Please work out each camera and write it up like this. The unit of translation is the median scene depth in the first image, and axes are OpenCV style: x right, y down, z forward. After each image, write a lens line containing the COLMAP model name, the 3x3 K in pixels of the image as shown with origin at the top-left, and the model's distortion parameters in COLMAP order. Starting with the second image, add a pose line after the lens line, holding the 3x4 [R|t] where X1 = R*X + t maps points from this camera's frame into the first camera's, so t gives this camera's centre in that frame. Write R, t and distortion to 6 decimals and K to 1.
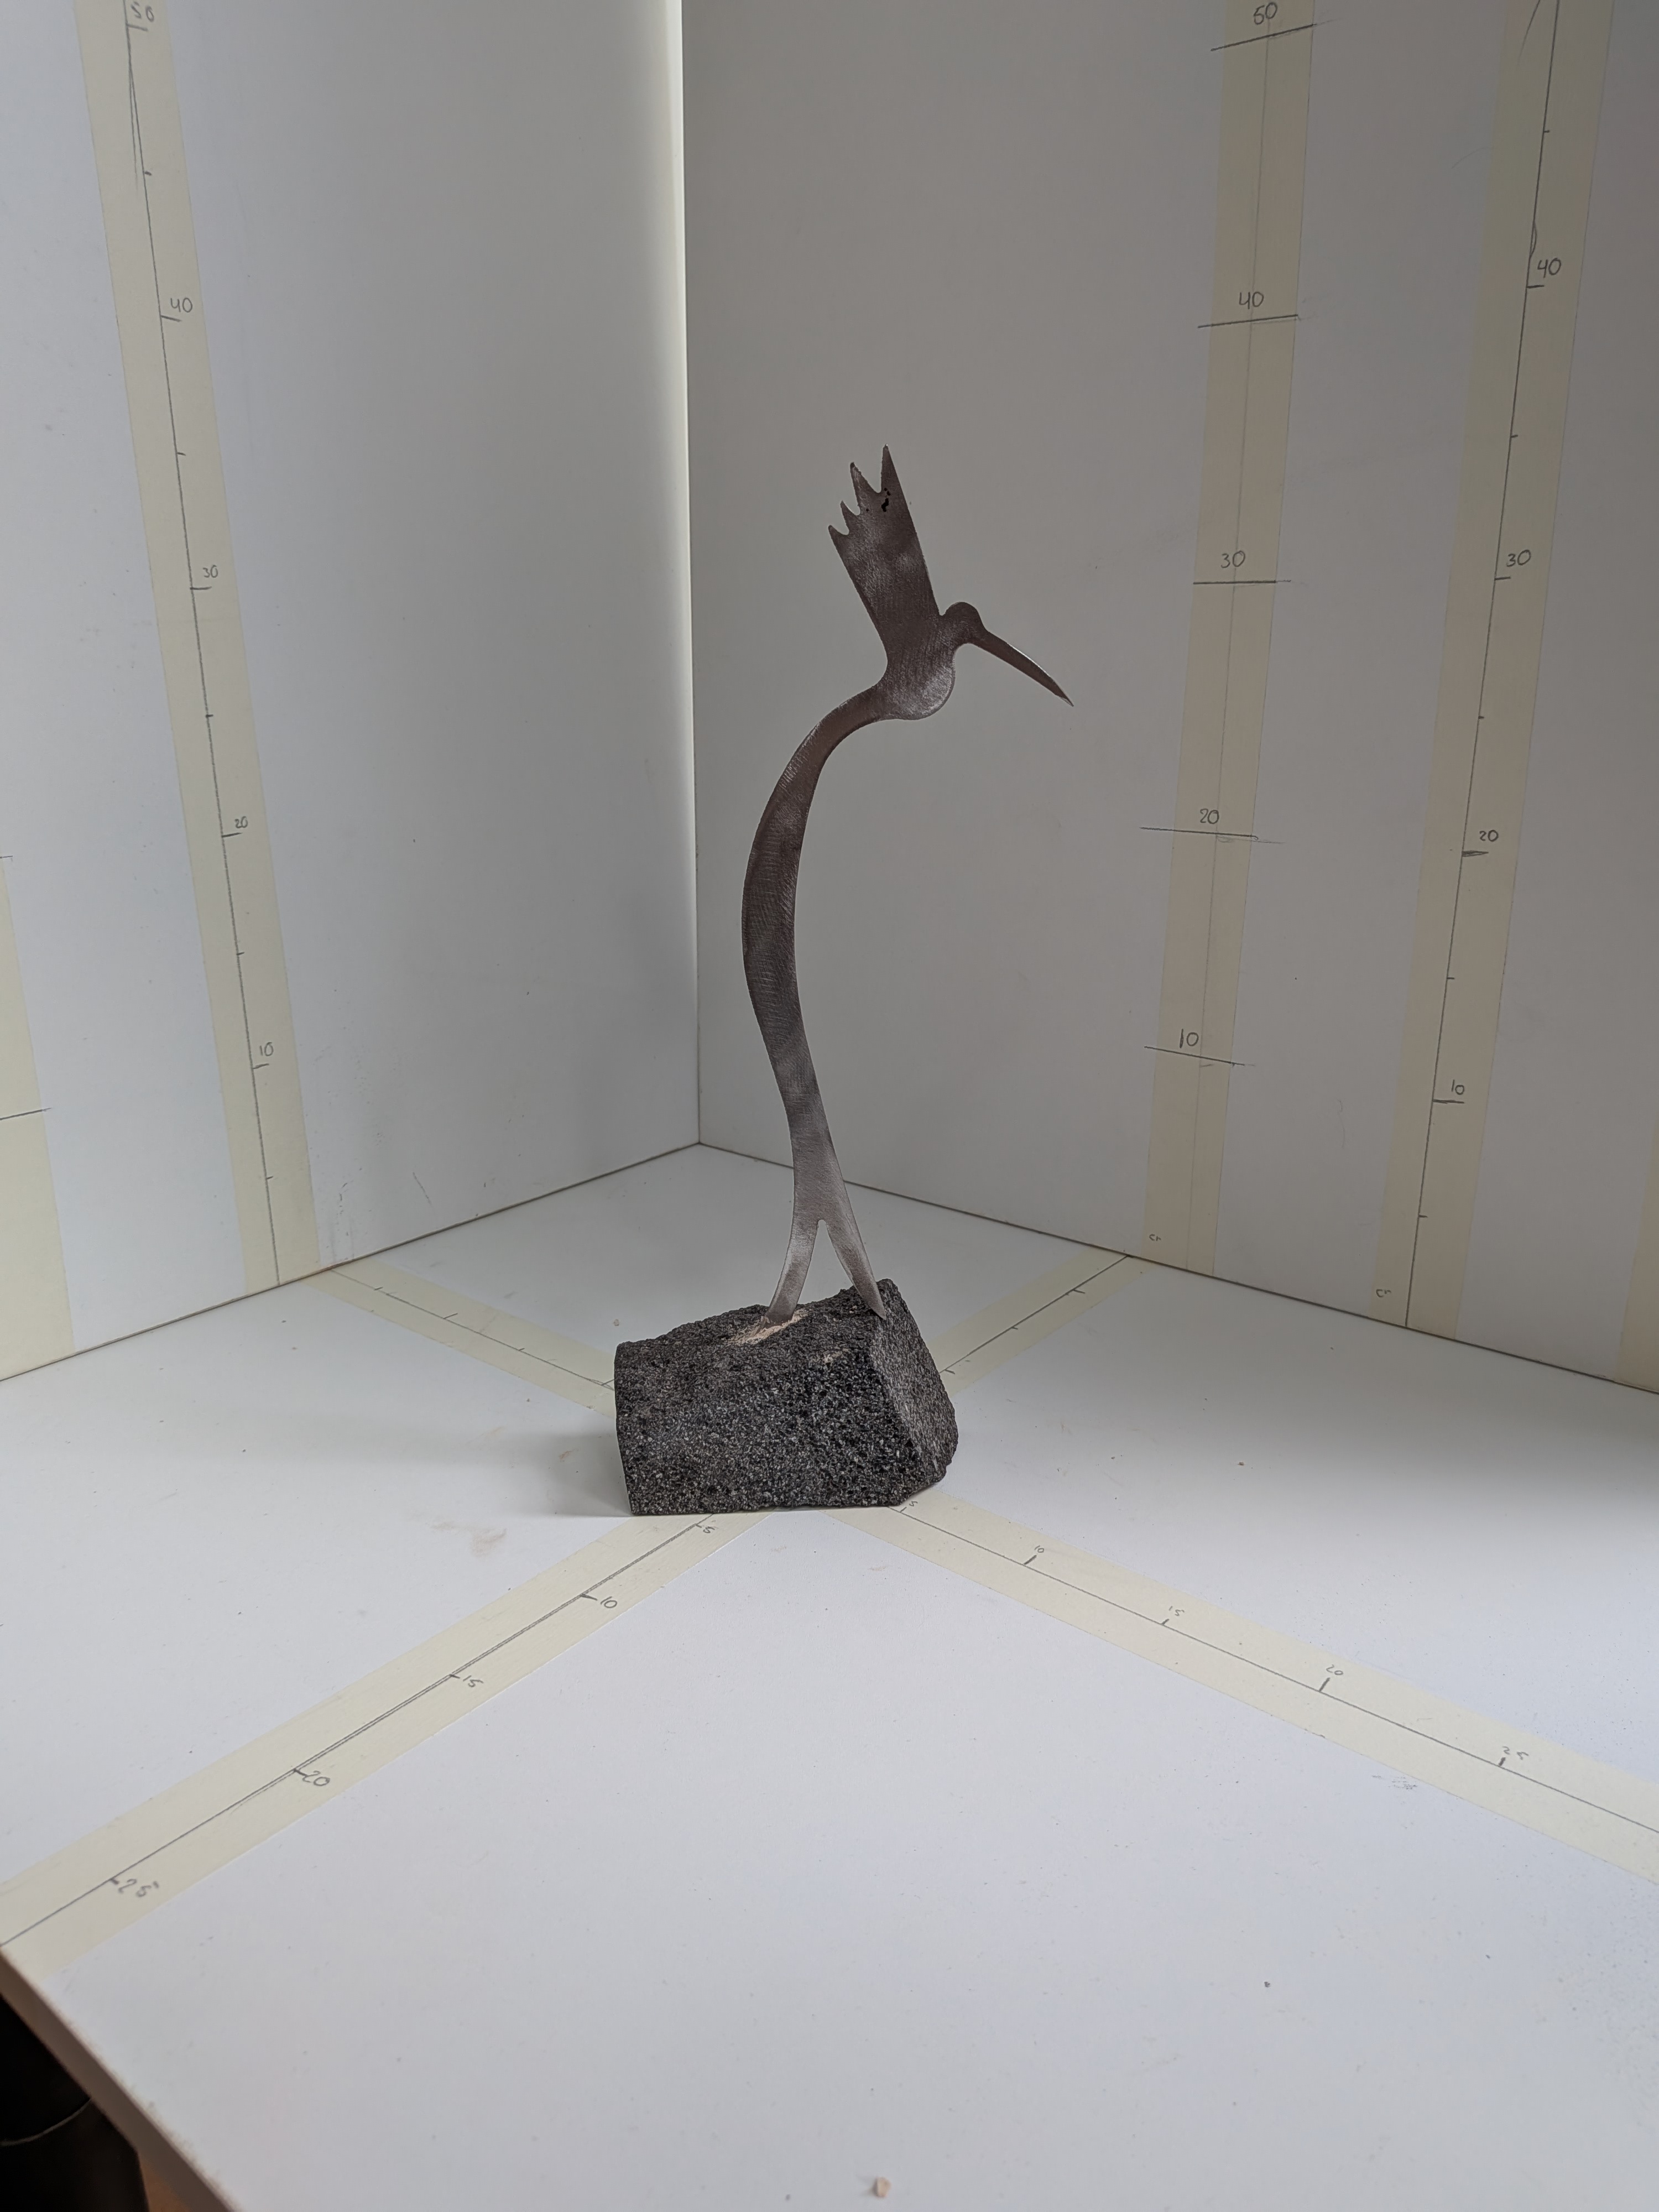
lens RADIAL K [[1603.1, 0, 878.5], [0, 1603.1, 1100.8], [0, 0, 1]] dist [0.015530, -0.053765]
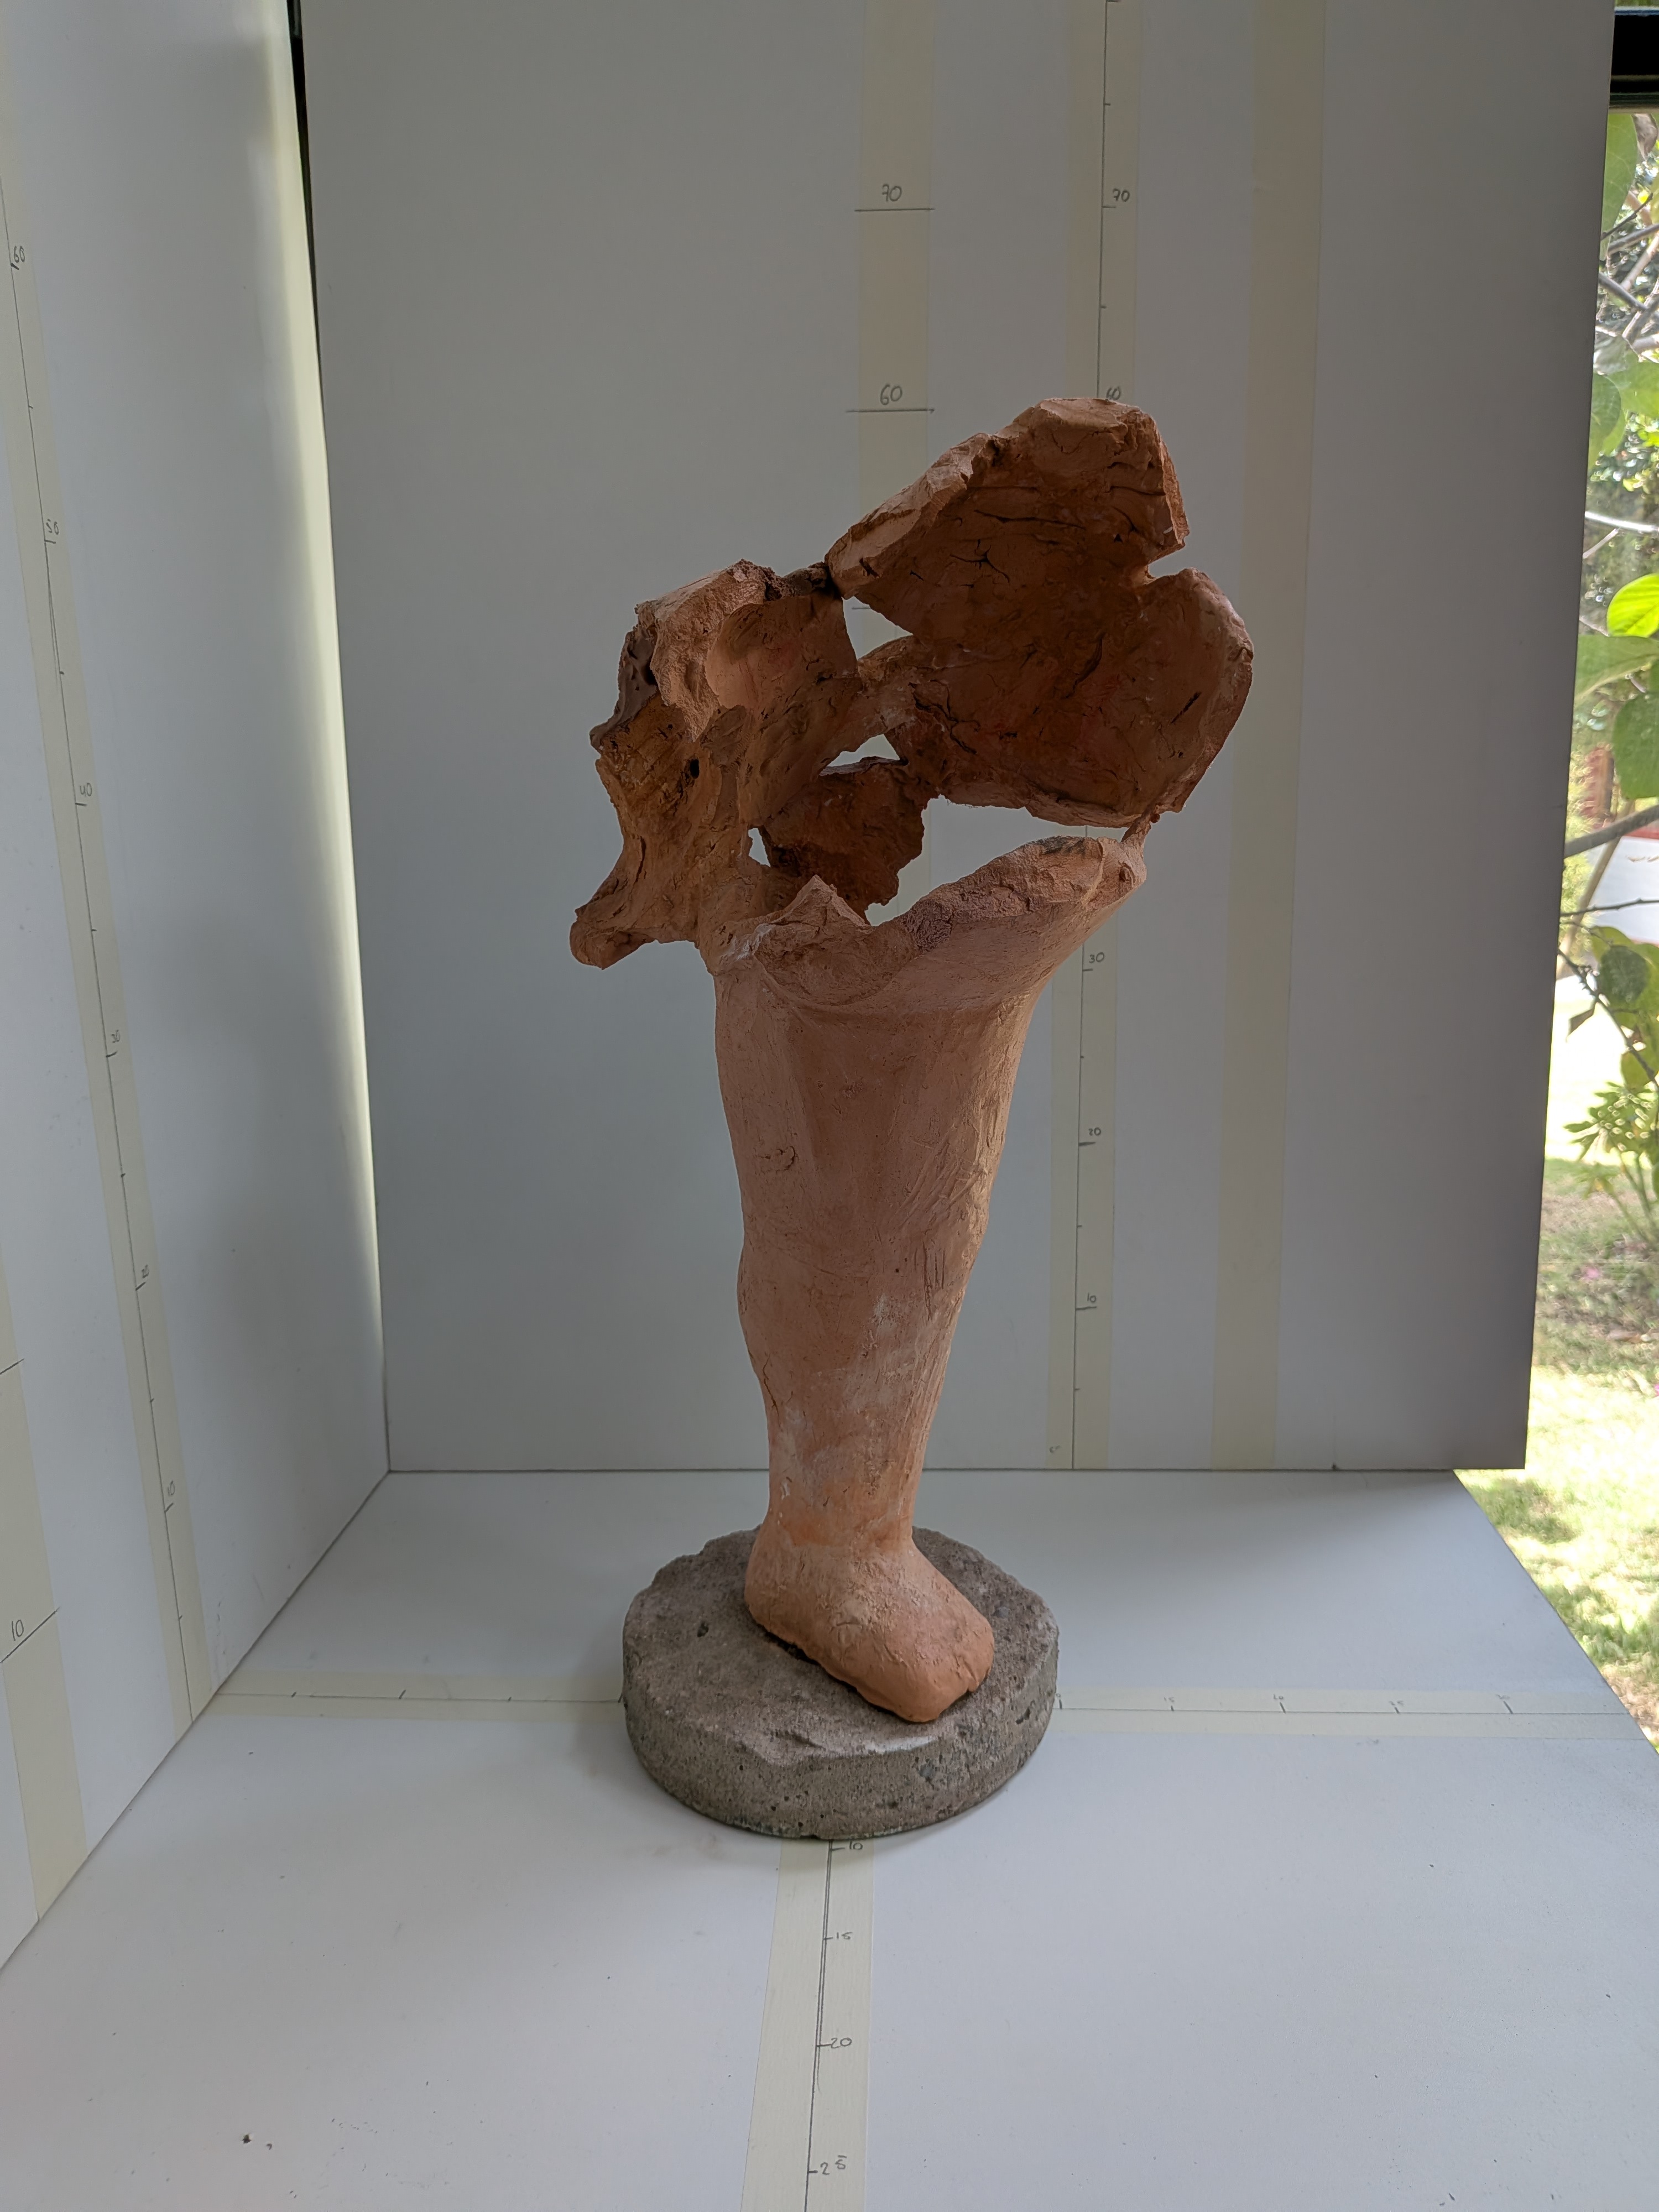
lens RADIAL K [[1603.1, 0, 870.1], [0, 1603.1, 1089.1], [0, 0, 1]] dist [0.015530, -0.053765]
pose [[0.797493, -0.119037, 0.591469, -0.659294], [0.178618, 0.982978, -0.043003, -0.173460], [-0.576282, 0.139942, 0.805180, -0.093369]]
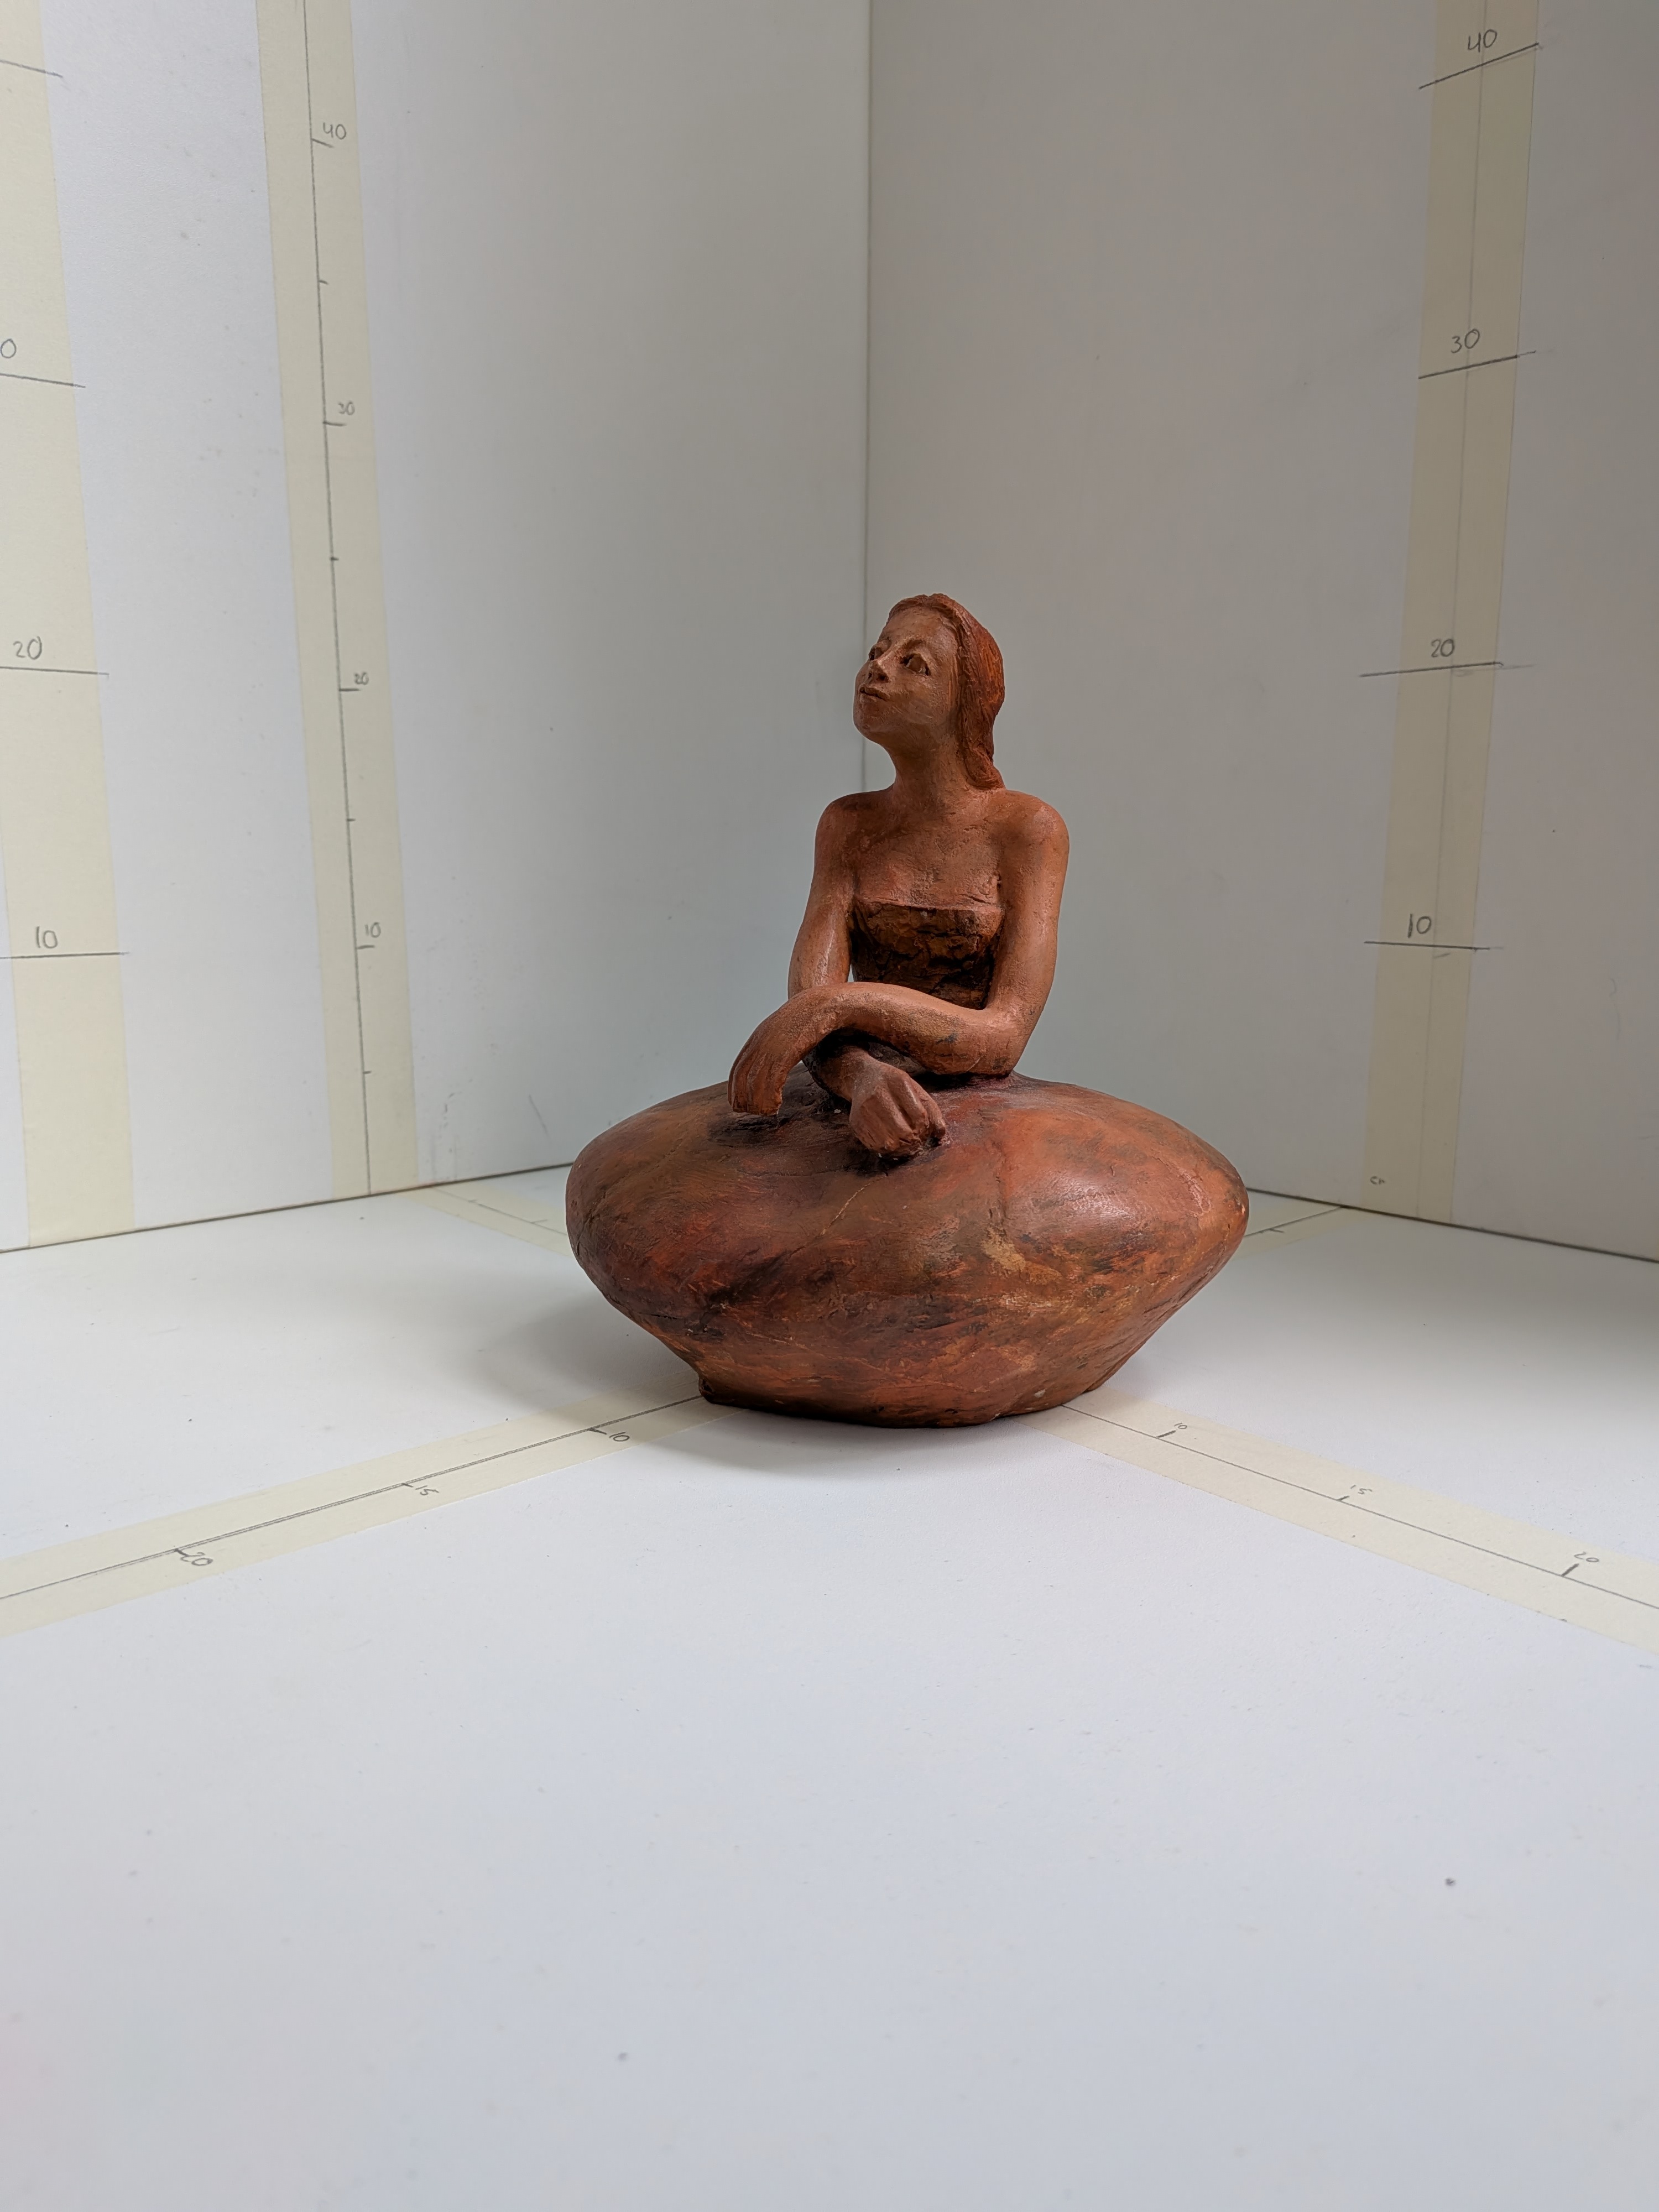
lens RADIAL K [[1603.1, 0, 866.1], [0, 1603.1, 1128.2], [0, 0, 1]] dist [0.015530, -0.053765]
pose [[0.983689, 0.024471, -0.178203, 0.071700], [-0.047398, 0.990953, -0.125560, 0.204252], [0.173518, 0.131958, 0.975950, 0.182361]]
